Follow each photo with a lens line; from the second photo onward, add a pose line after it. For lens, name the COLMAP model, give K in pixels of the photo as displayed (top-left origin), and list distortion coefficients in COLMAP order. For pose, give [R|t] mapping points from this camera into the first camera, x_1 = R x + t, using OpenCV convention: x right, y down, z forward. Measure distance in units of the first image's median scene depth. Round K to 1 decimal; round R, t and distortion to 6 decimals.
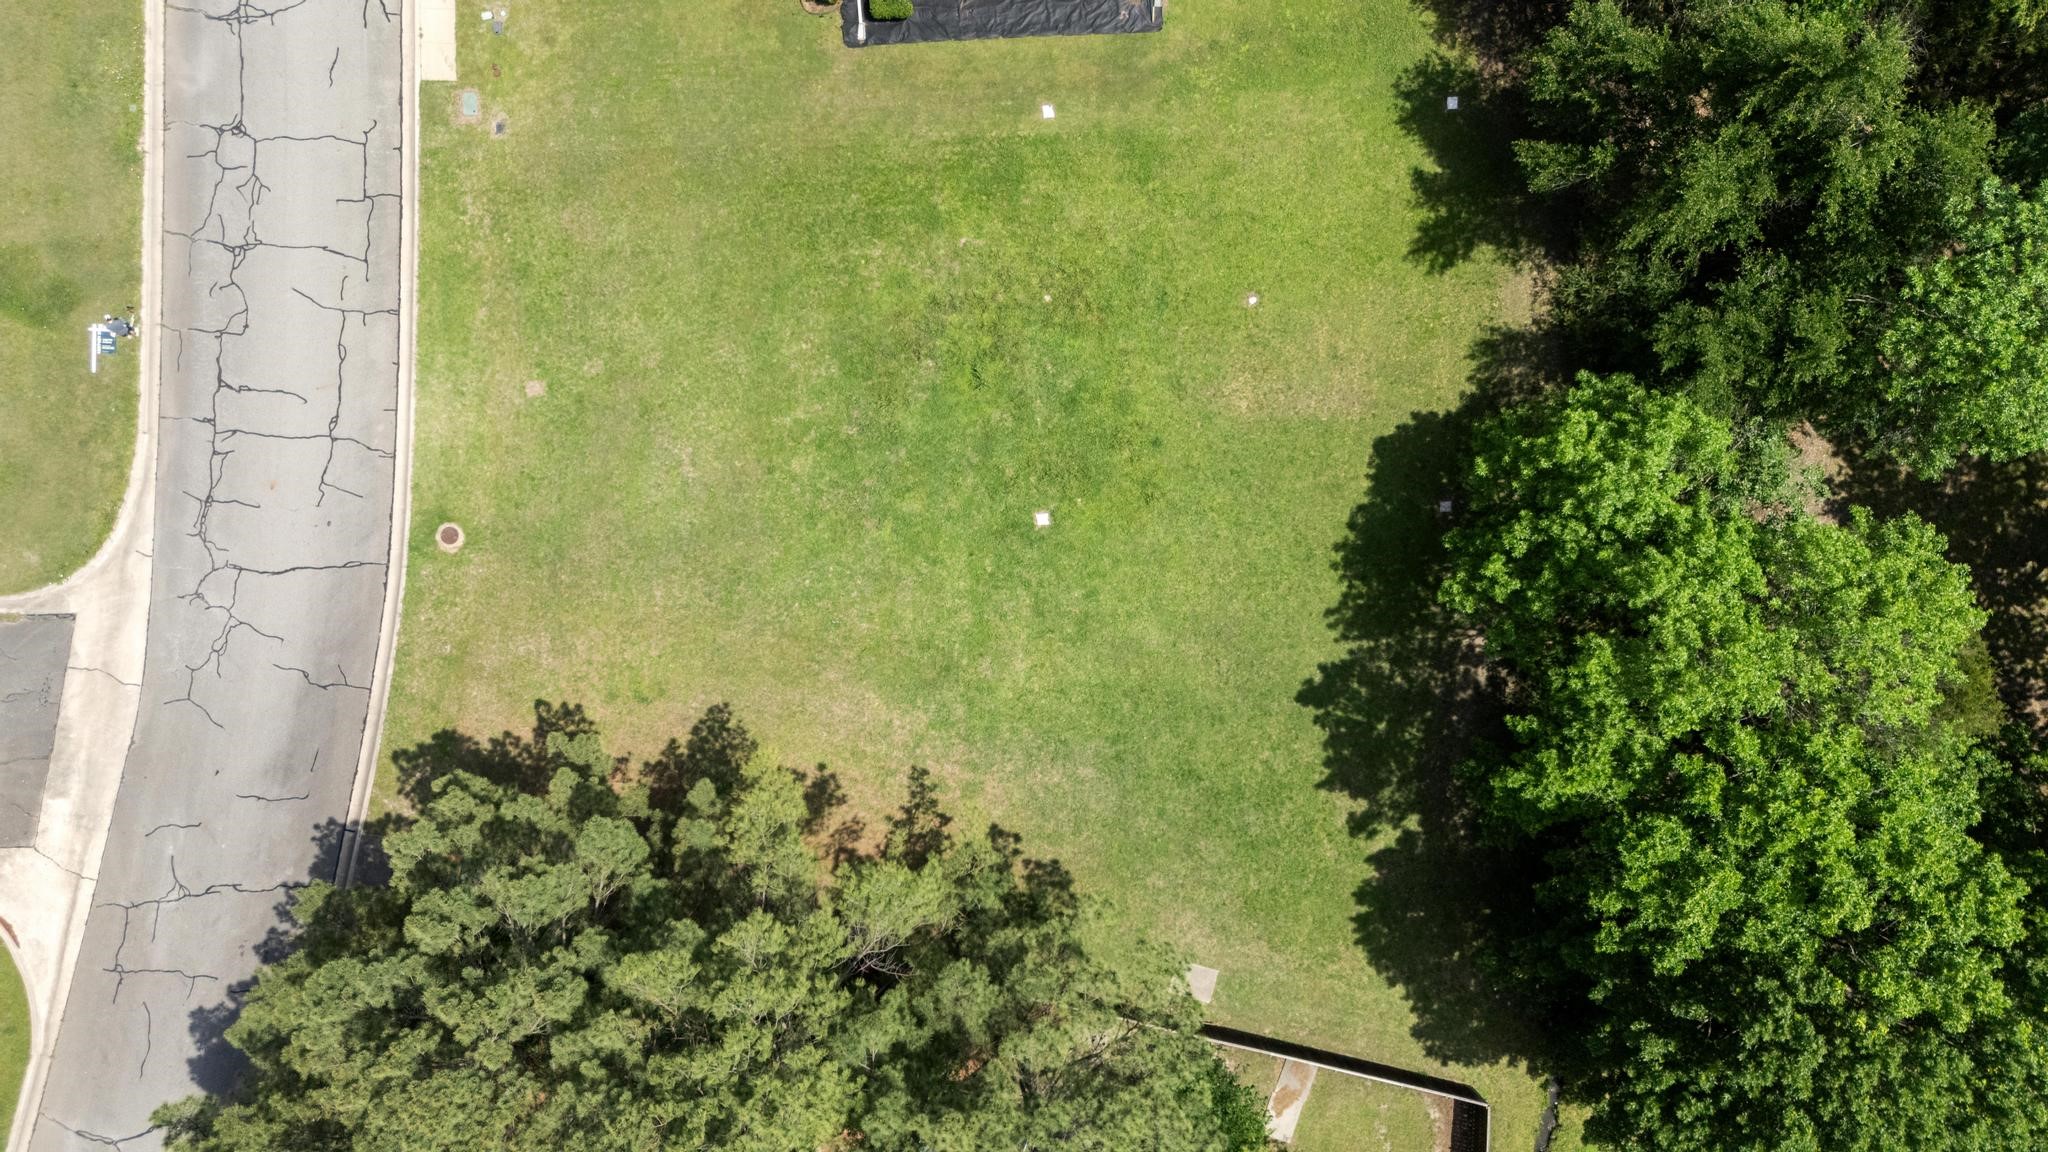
lens RADIAL K [[1514.6, 0, 1022.6], [0, 1514.6, 577.1], [0, 0, 1]] dist [0.046942, -0.030092]
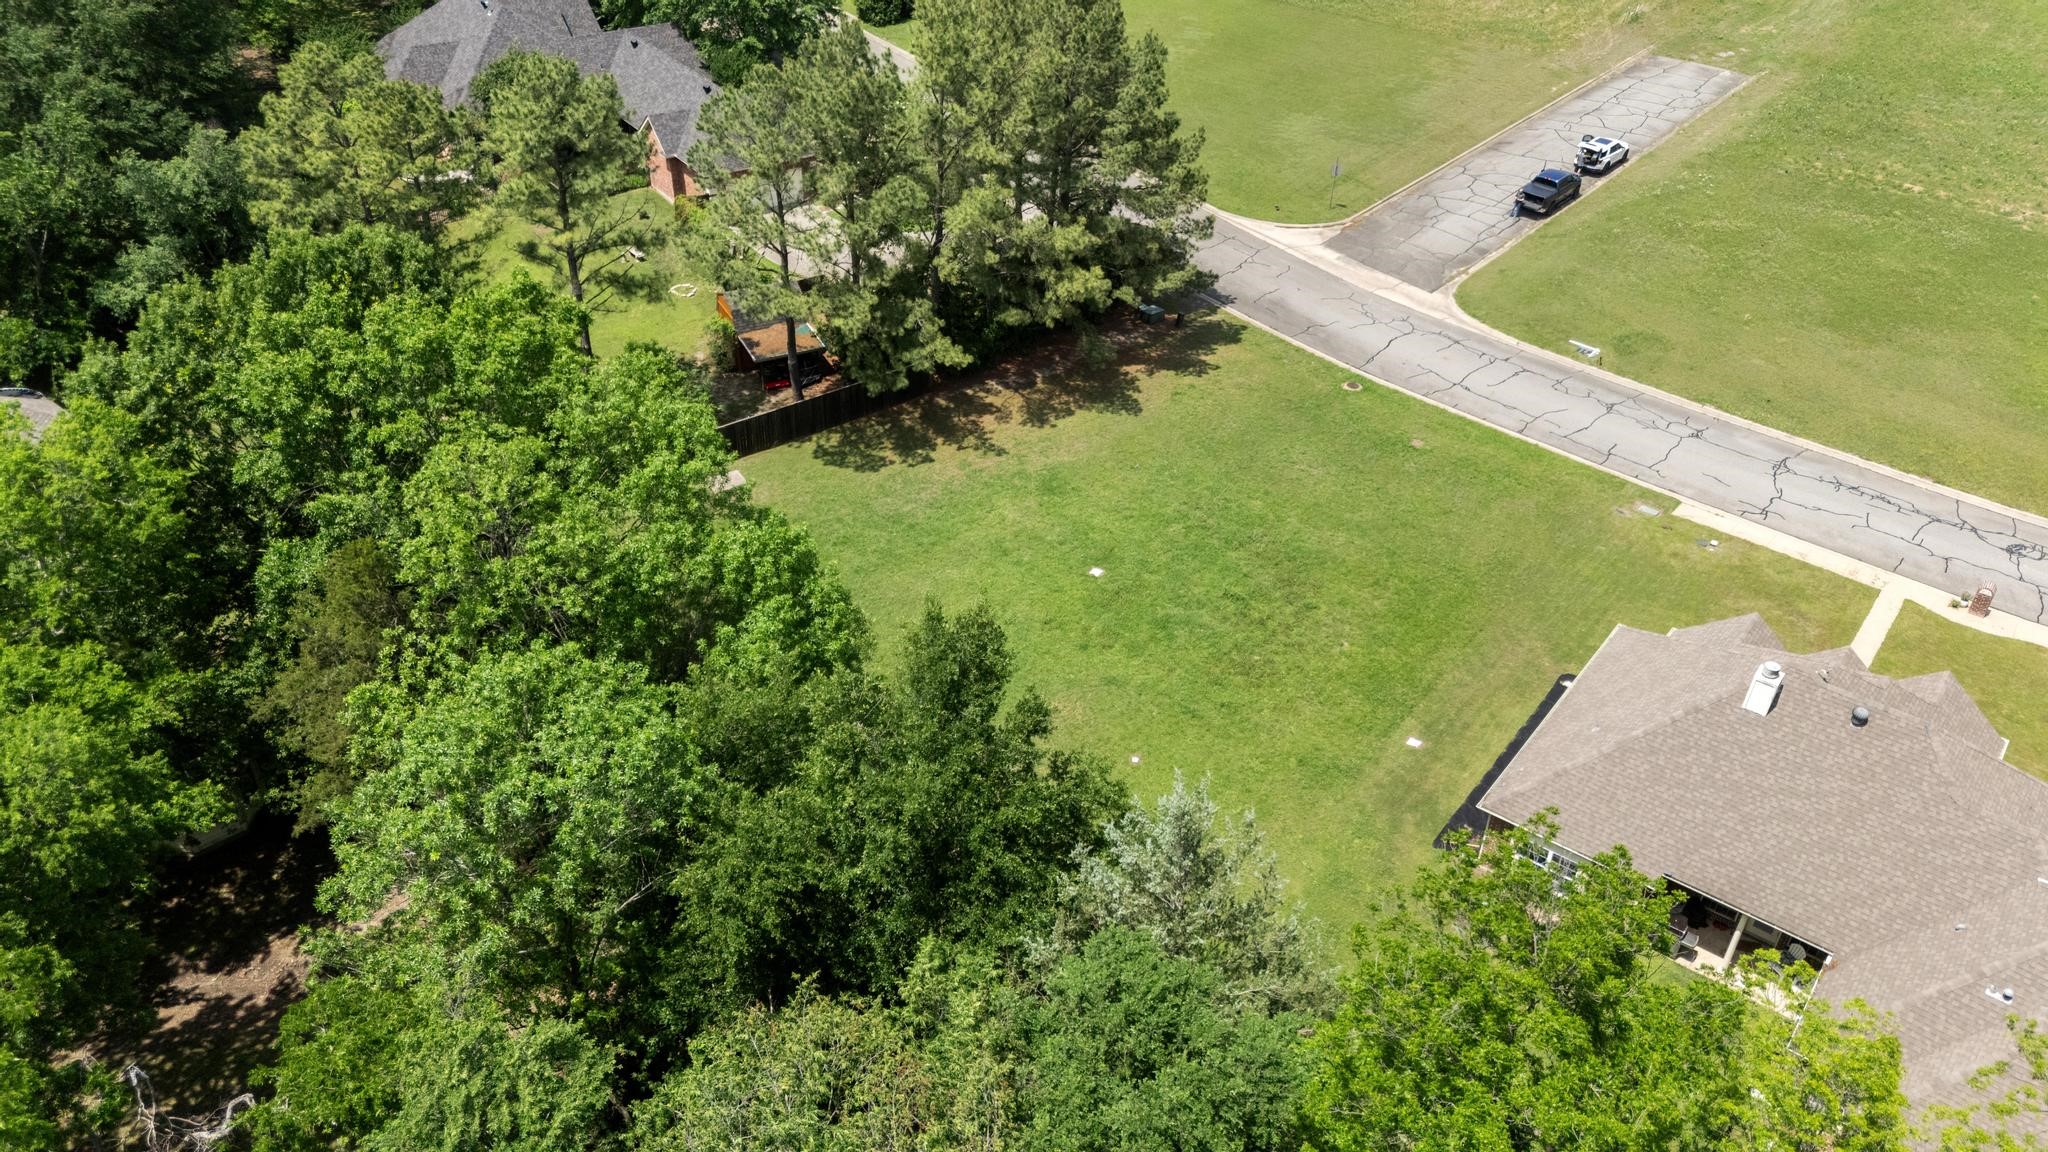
lens RADIAL K [[1514.6, 0, 1020.1], [0, 1514.6, 577.7], [0, 0, 1]] dist [0.046942, -0.030092]
pose [[-0.658793, 0.391568, -0.642391, 0.790842], [-0.750672, -0.398683, 0.526823, -0.602507], [-0.049823, 0.829292, 0.556589, 0.383982]]
